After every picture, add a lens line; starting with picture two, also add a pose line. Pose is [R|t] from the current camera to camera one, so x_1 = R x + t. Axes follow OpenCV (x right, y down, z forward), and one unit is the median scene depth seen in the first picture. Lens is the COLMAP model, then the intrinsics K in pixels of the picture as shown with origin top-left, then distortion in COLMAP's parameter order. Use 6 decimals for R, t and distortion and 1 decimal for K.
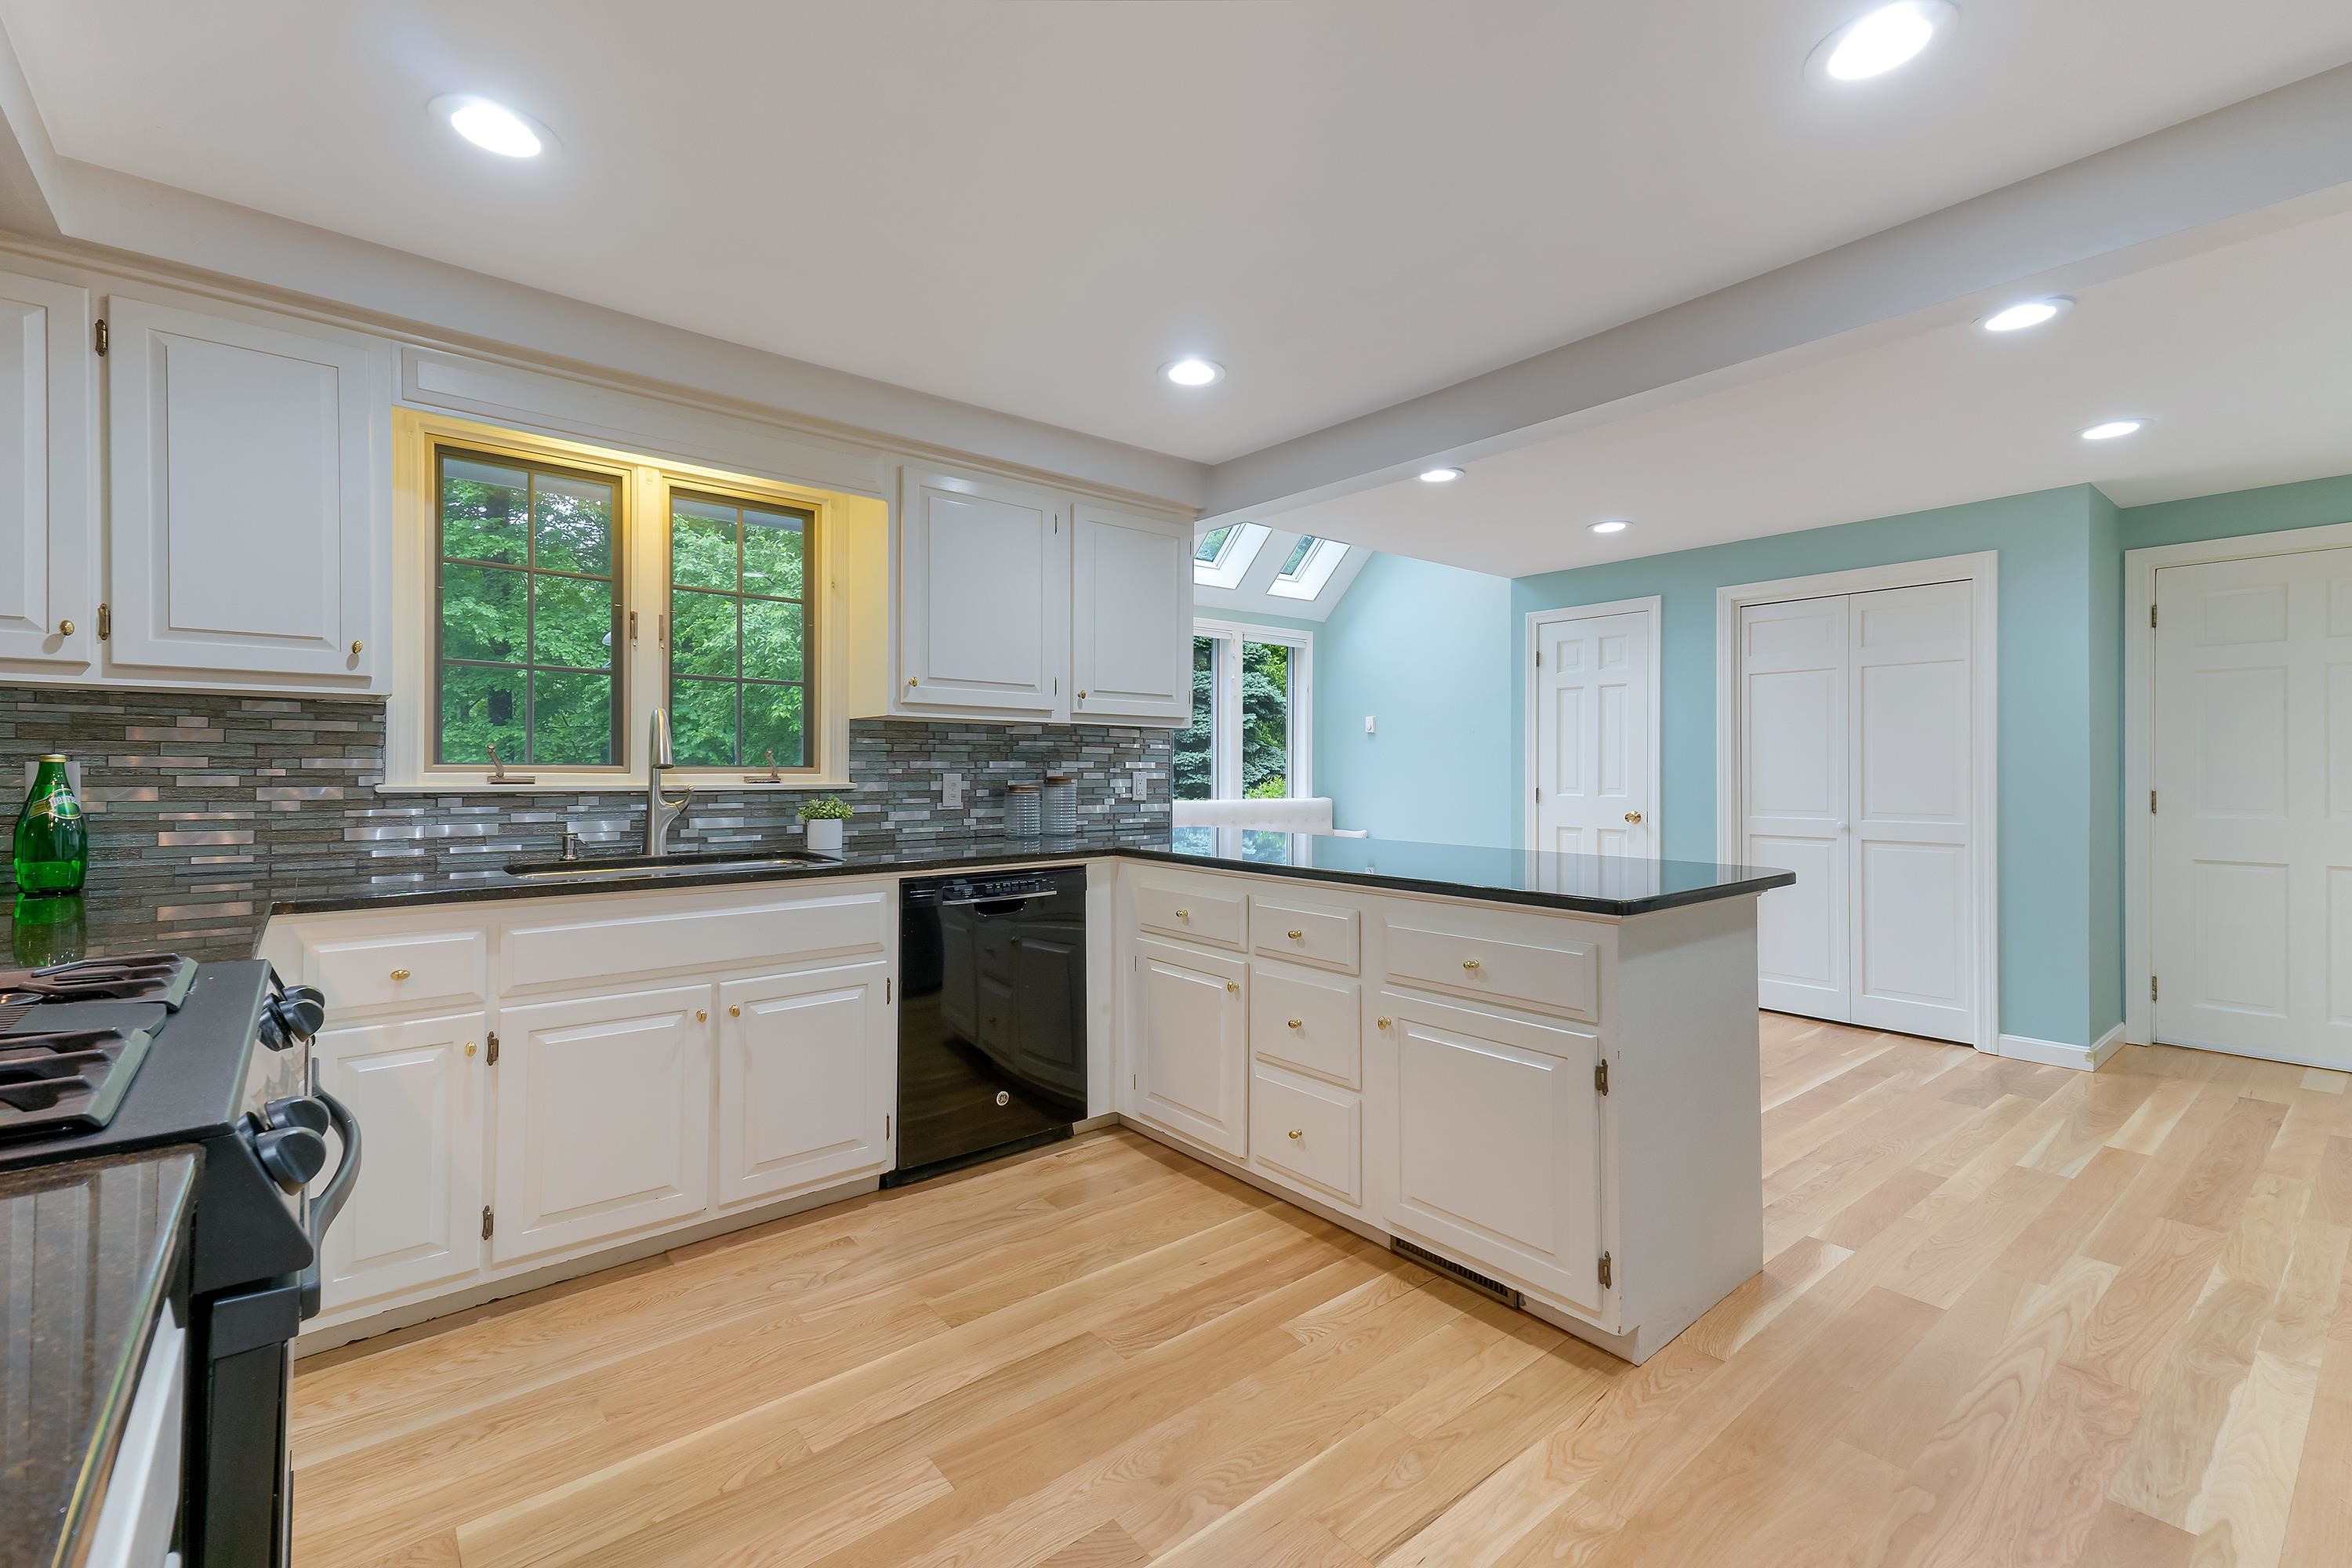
lens RADIAL K [[997.0, 0, 1183.4], [0, 997.0, 778.2], [0, 0, 1]] dist [0.028122, -0.000849]
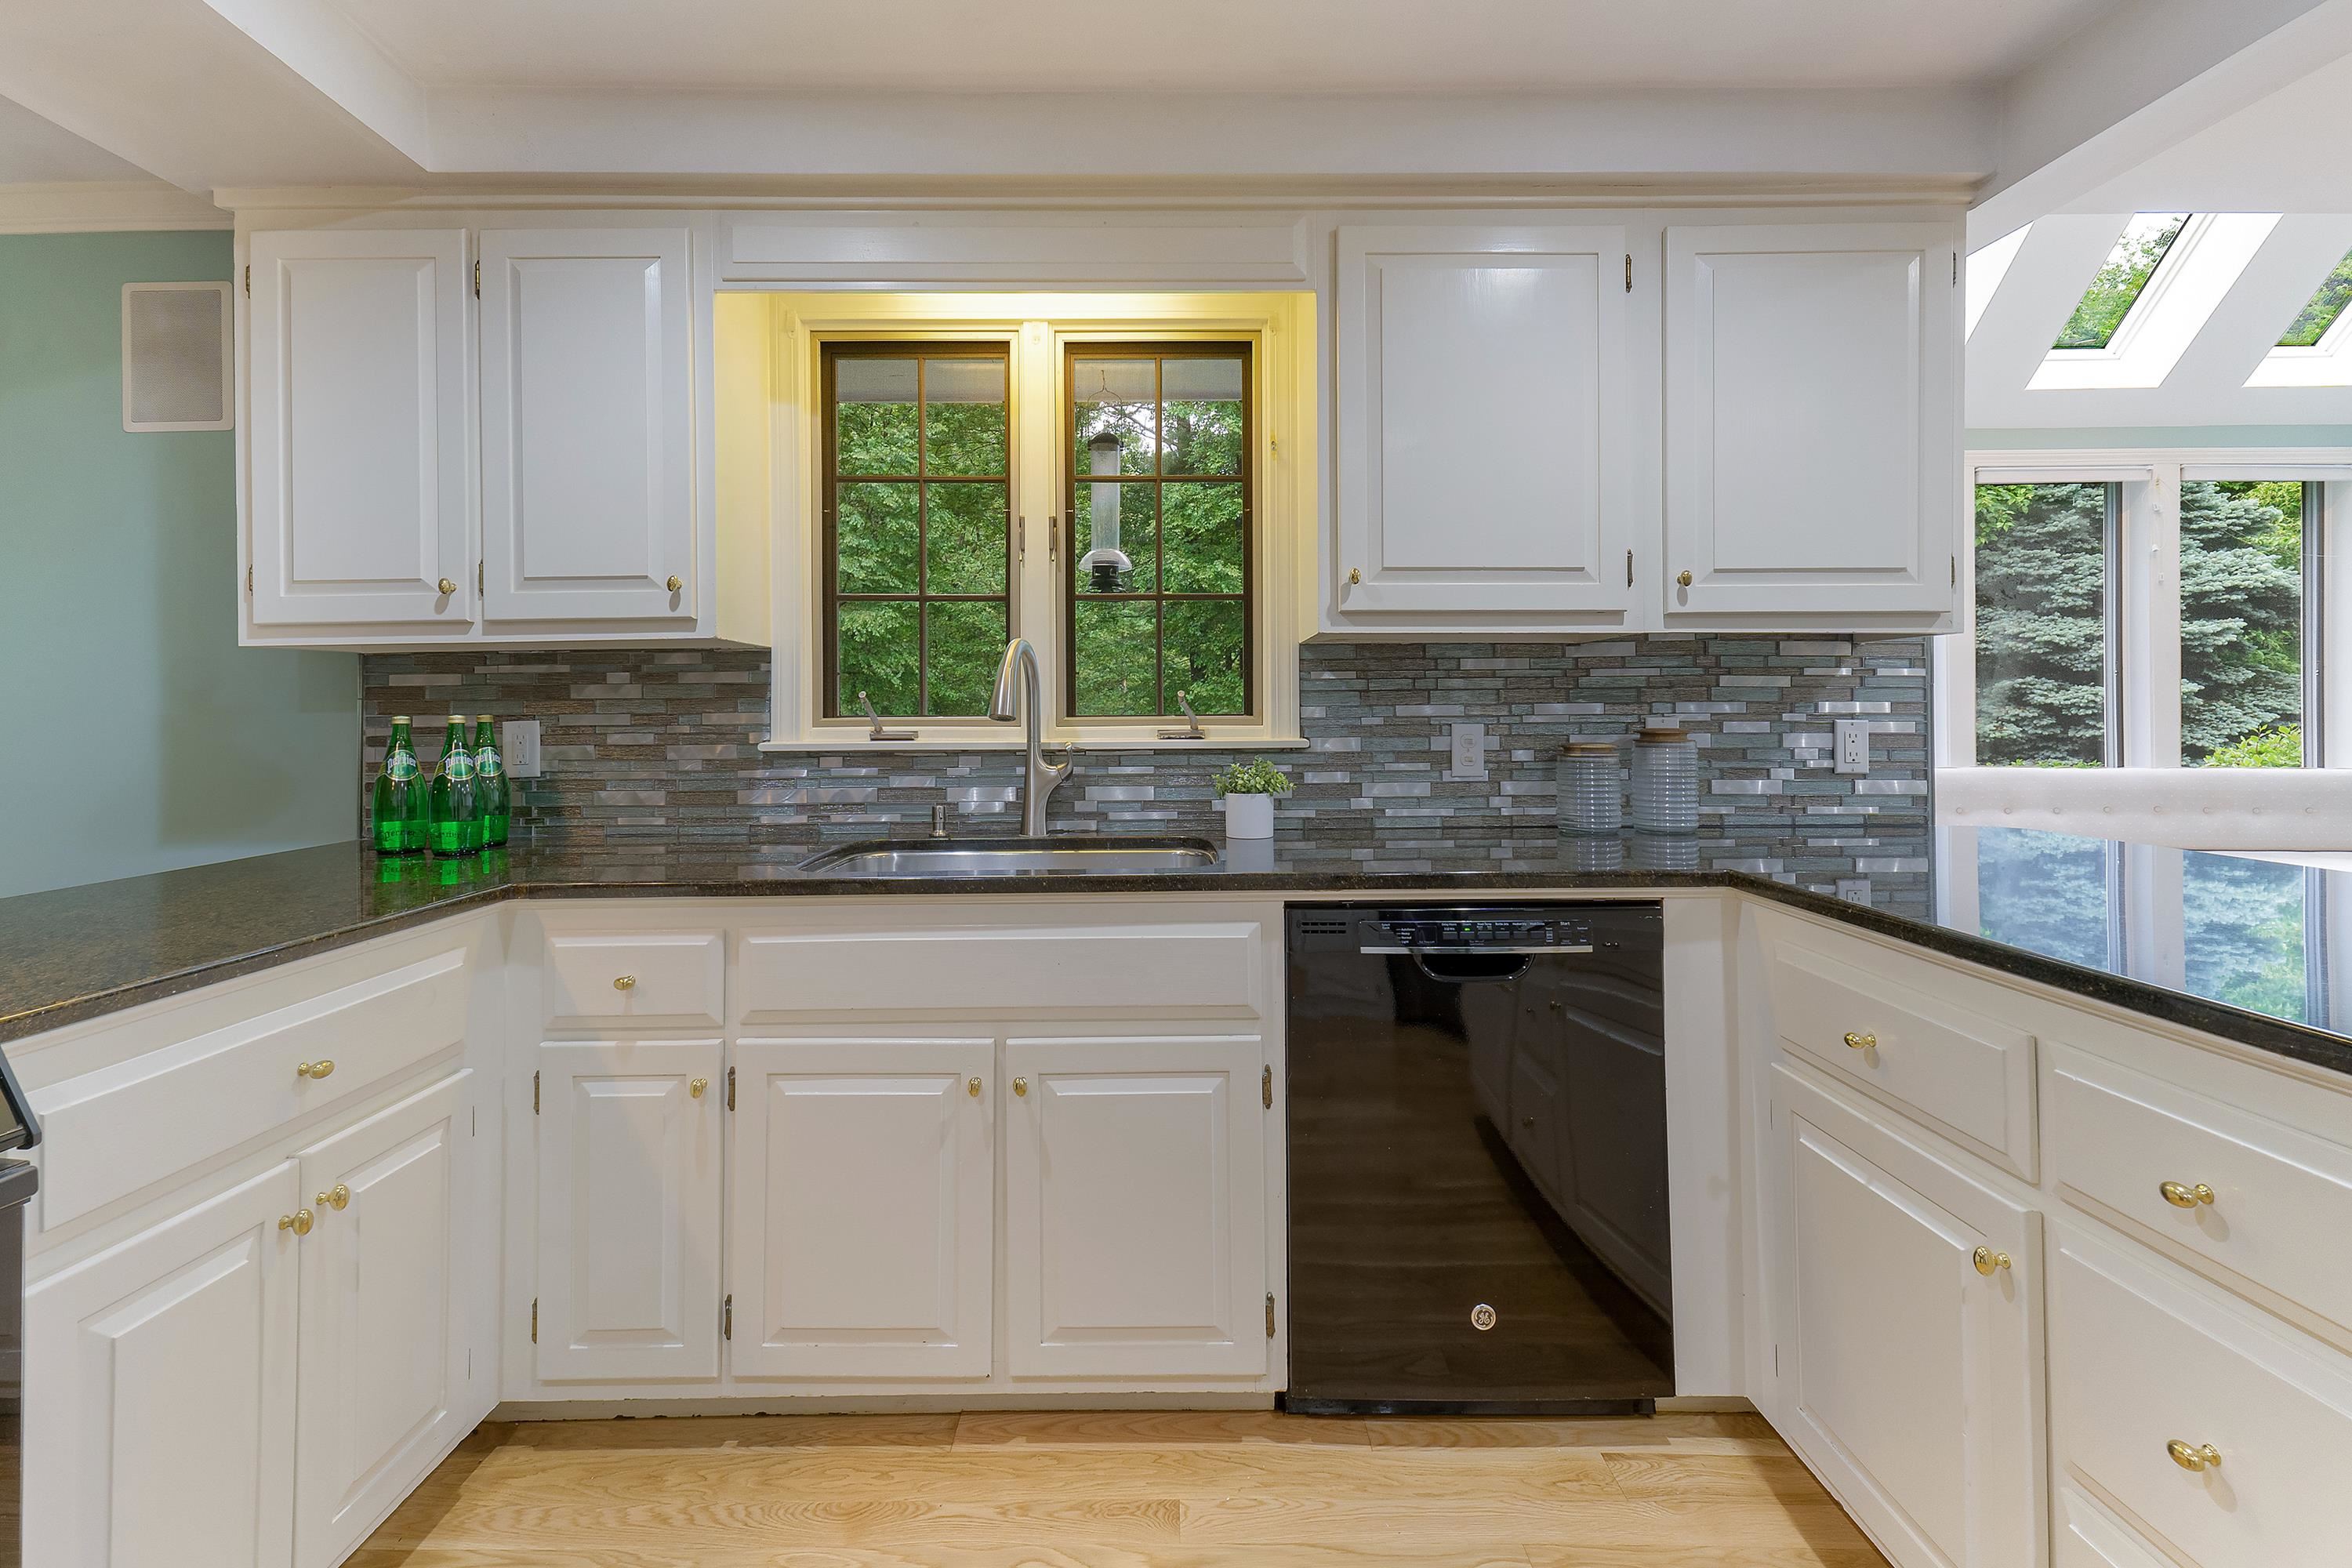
lens RADIAL K [[1107.1, 0, 1169.4], [0, 1107.1, 718.6], [0, 0, 1]] dist [0.038934, -0.006222]
pose [[0.768320, -0.007491, -0.640023, 0.087867], [0.003332, 0.999965, -0.007705, -0.004534], [0.640058, 0.003788, 0.768318, 0.435591]]
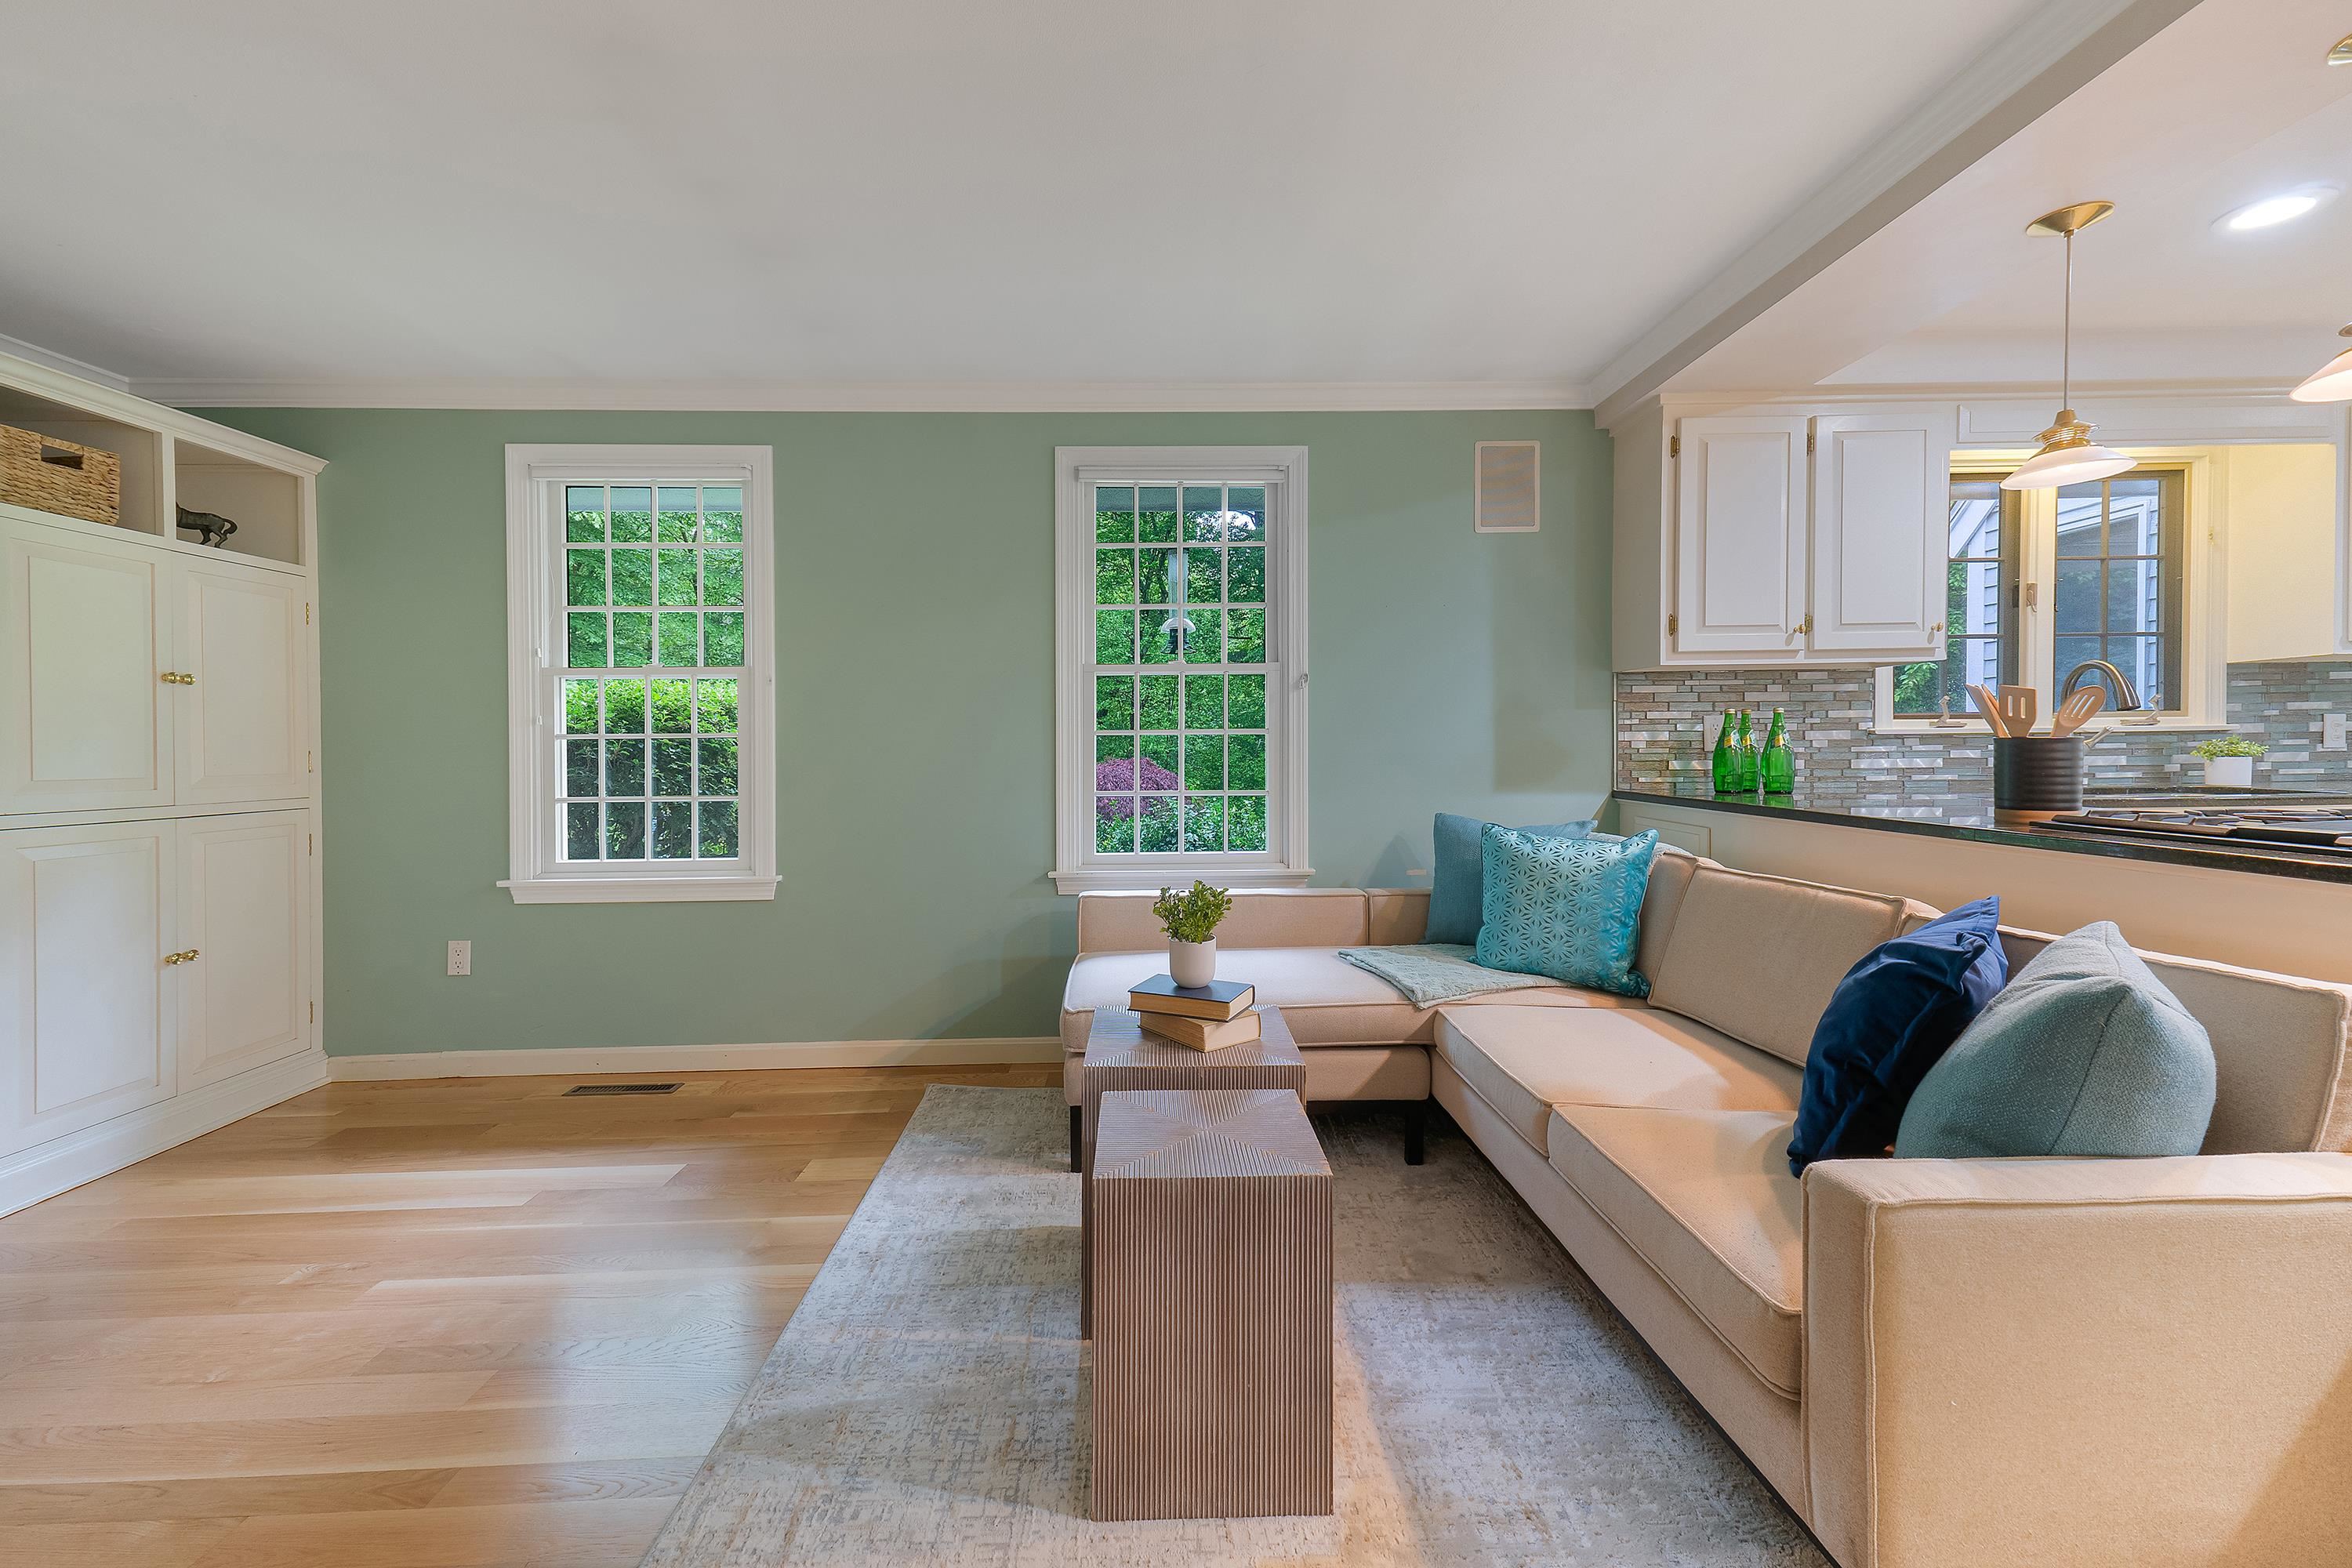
lens RADIAL K [[973.5, 0, 1177.2], [0, 973.5, 772.5], [0, 0, 1]] dist [0.034094, -0.001422]
pose [[0.783625, 0.004778, -0.621216, -0.630150], [0.008249, 0.999802, 0.018096, 0.031106], [0.621179, -0.019305, 0.783431, -0.586731]]
